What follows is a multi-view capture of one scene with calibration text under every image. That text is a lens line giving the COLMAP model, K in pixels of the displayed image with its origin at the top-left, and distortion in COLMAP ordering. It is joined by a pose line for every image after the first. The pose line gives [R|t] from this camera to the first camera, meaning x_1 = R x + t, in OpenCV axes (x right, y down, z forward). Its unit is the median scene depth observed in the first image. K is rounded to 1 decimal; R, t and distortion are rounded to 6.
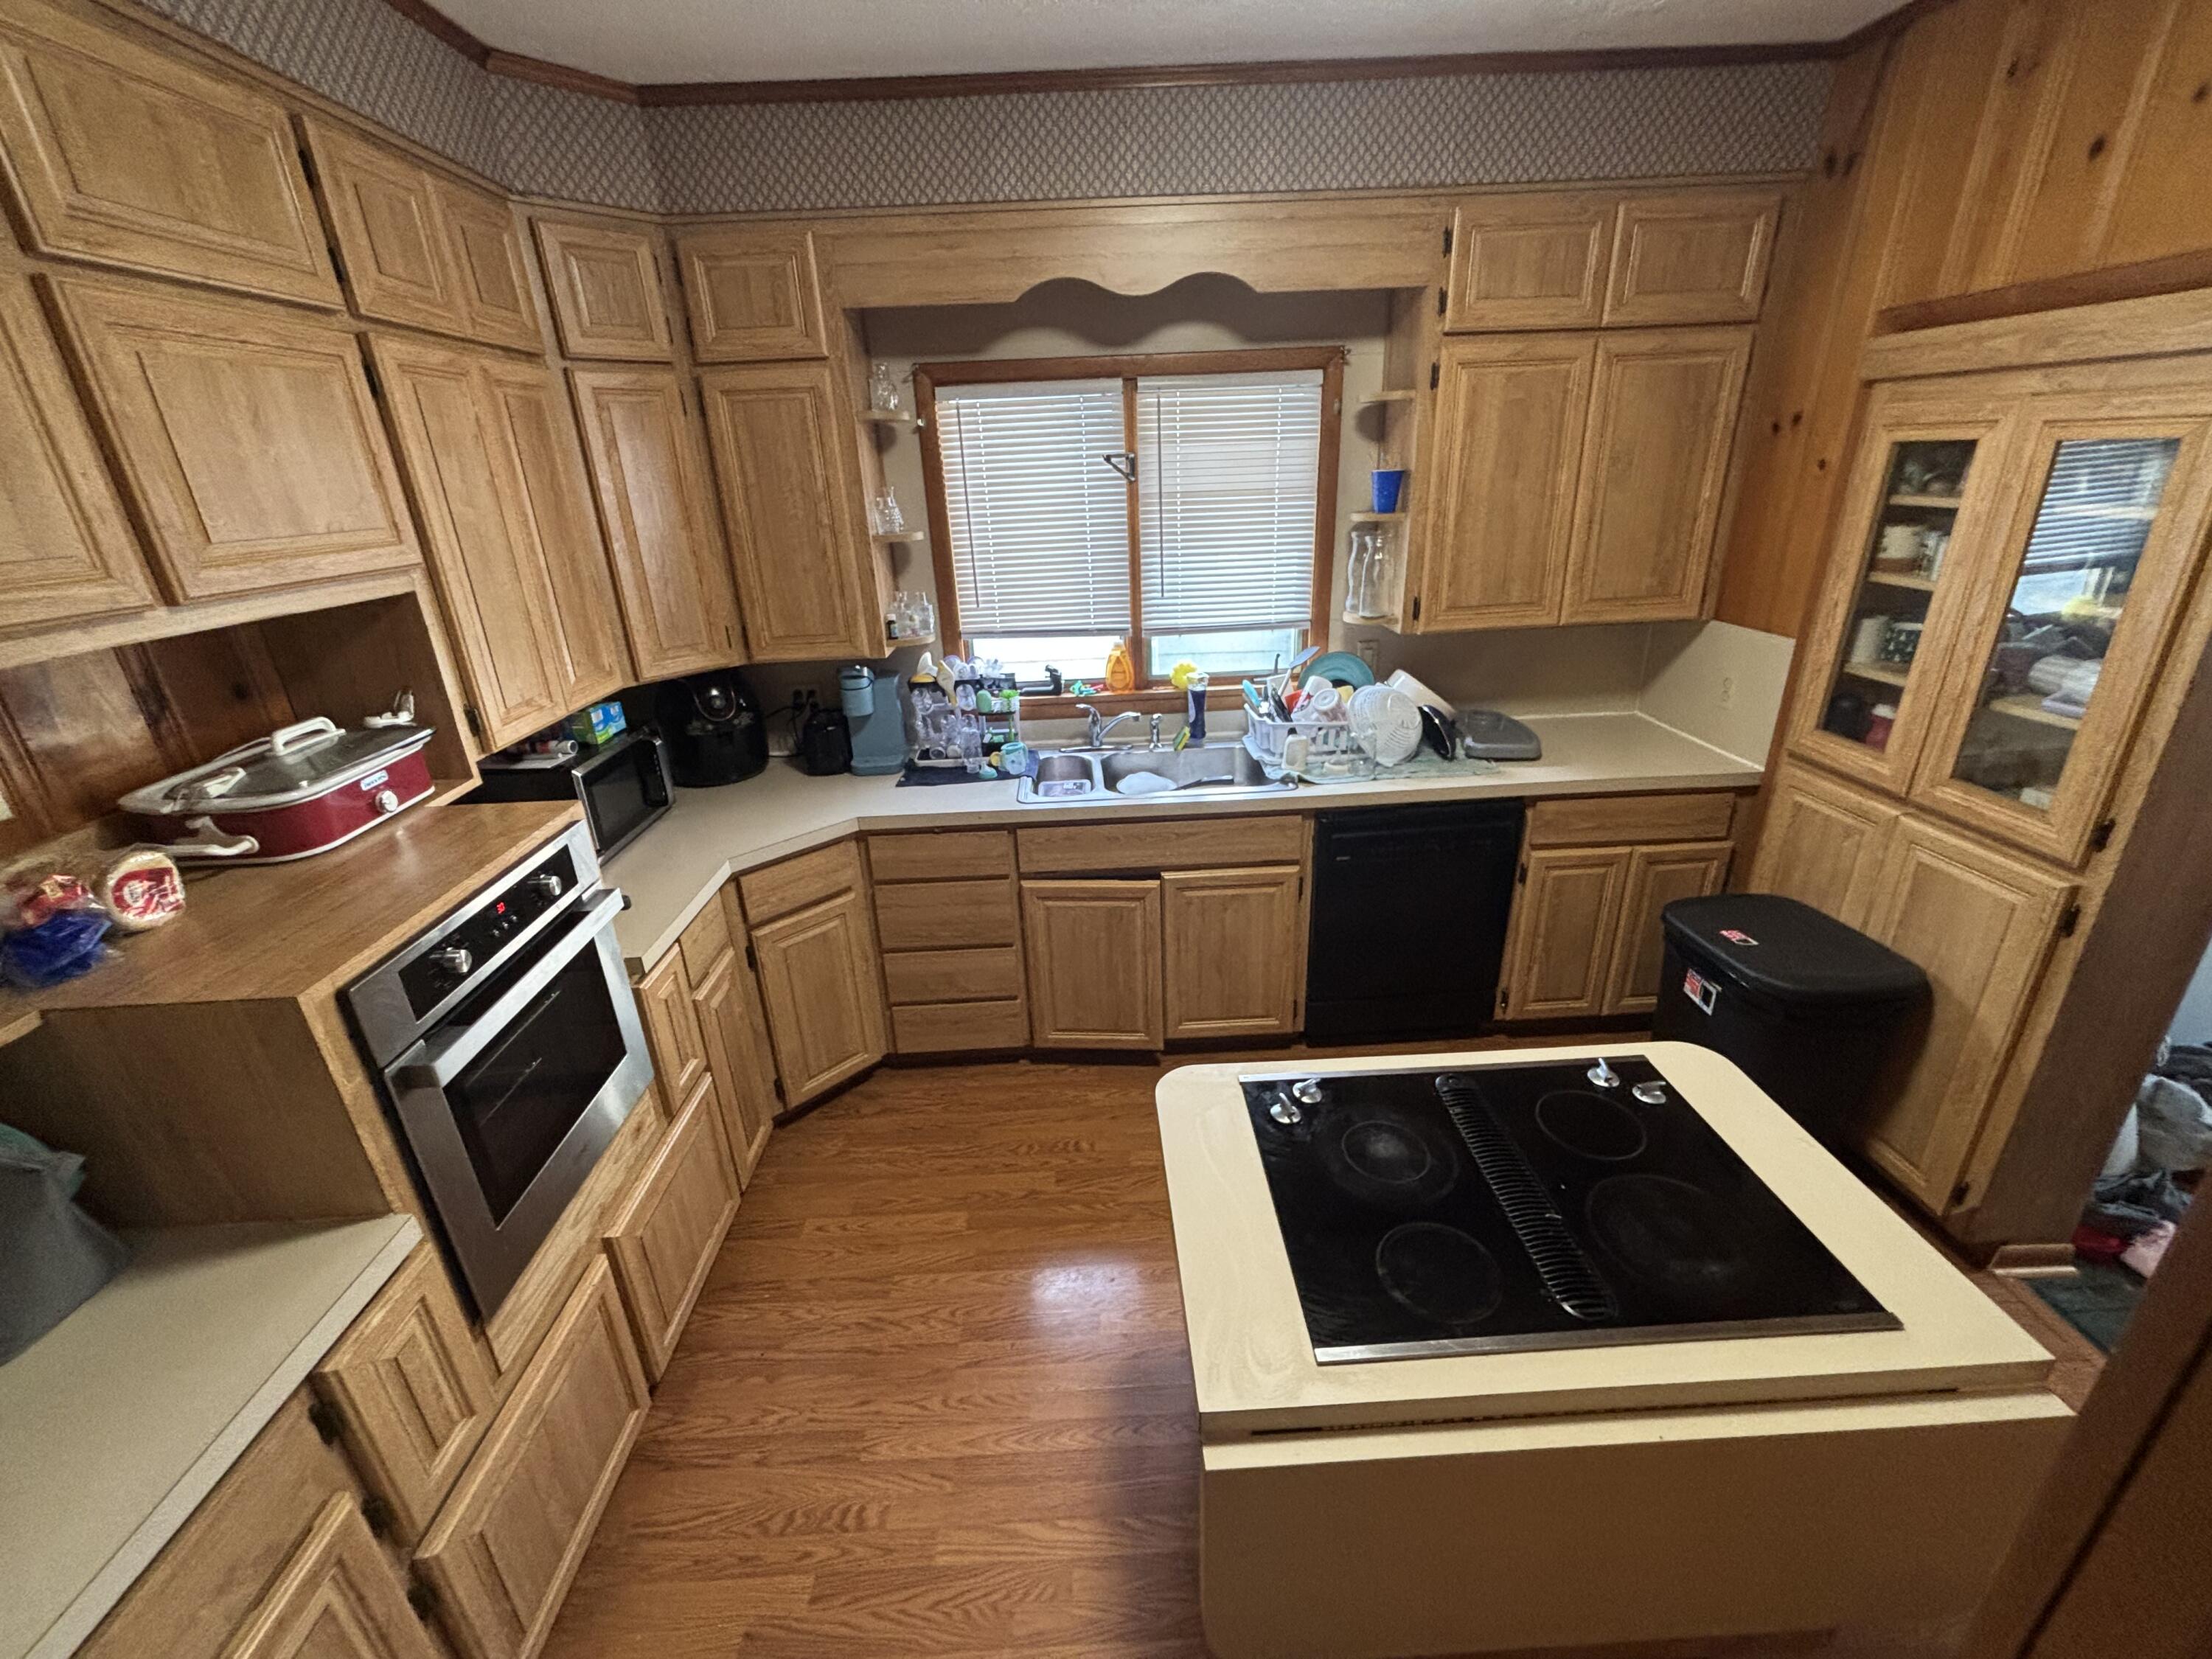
lens RADIAL K [[887.9, 0, 1106.0], [0, 887.9, 829.5], [0, 0, 1]] dist [-0.000729, -0.000257]
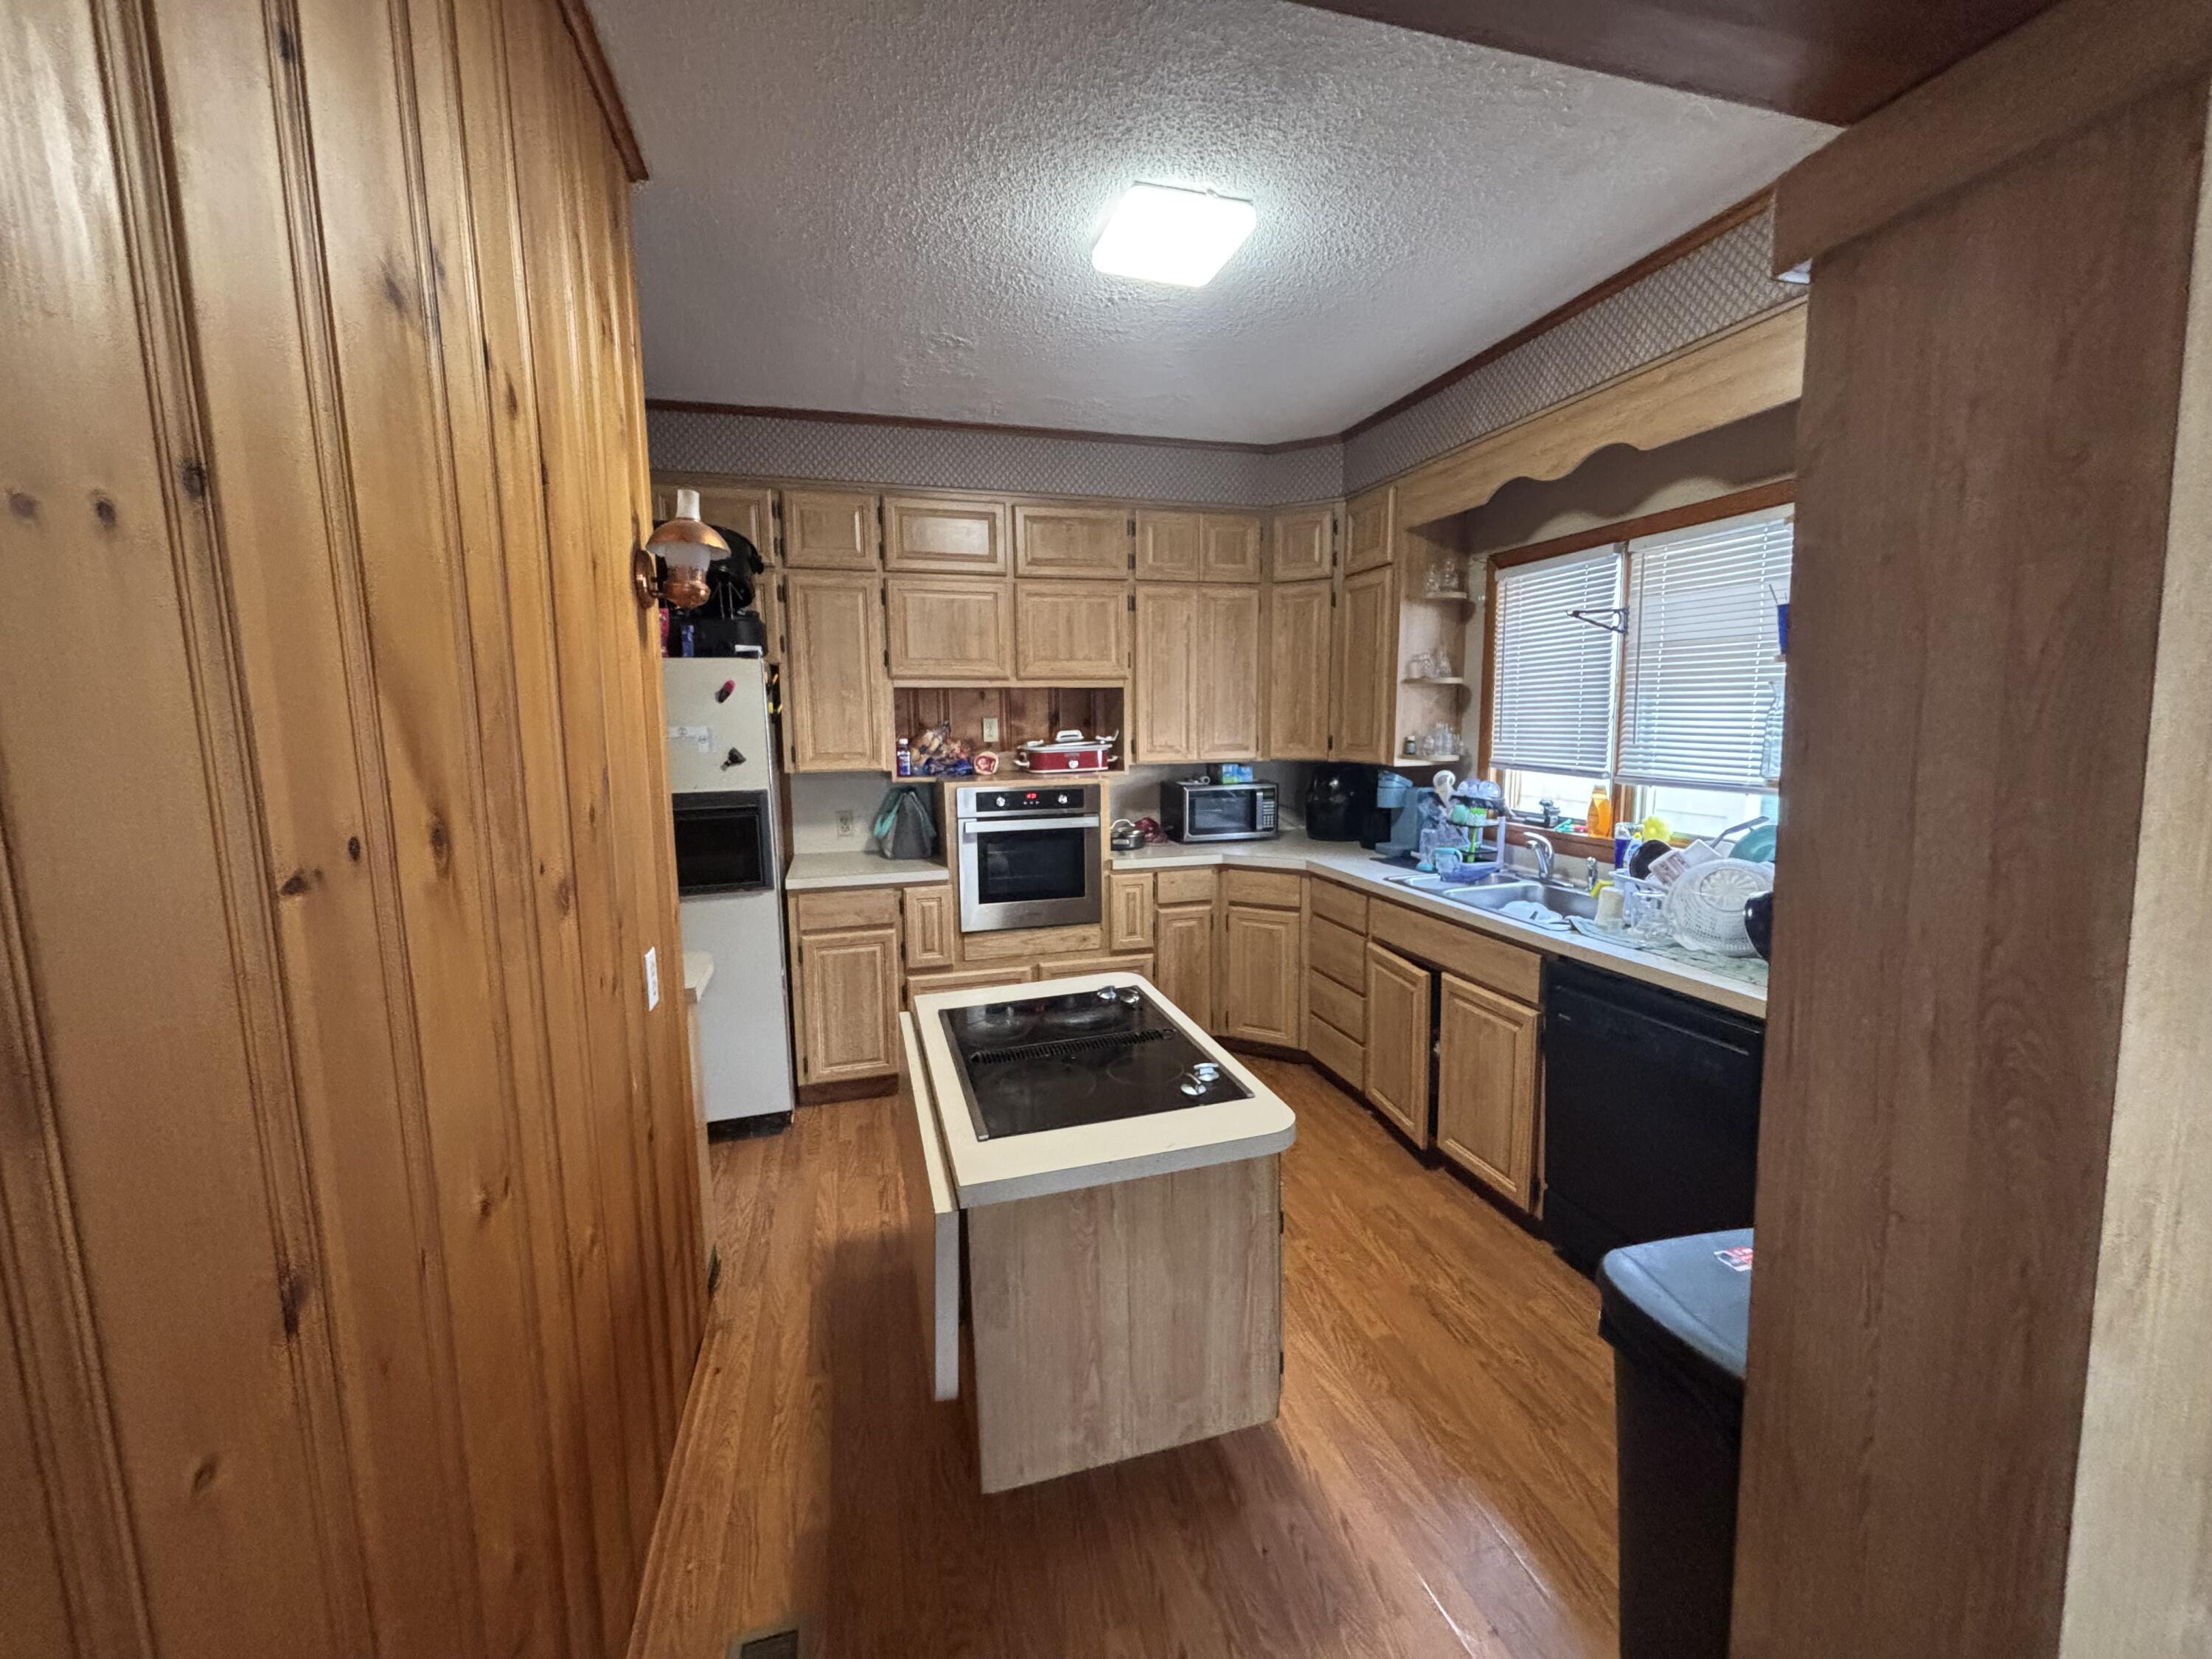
lens RADIAL K [[887.9, 0, 1106.0], [0, 887.9, 829.5], [0, 0, 1]] dist [-0.000729, -0.000257]
pose [[0.240550, 0.158763, -0.957565, 1.111325], [-0.360386, 0.930622, 0.063763, -0.038474], [0.901253, 0.329754, 0.281077, 0.311881]]
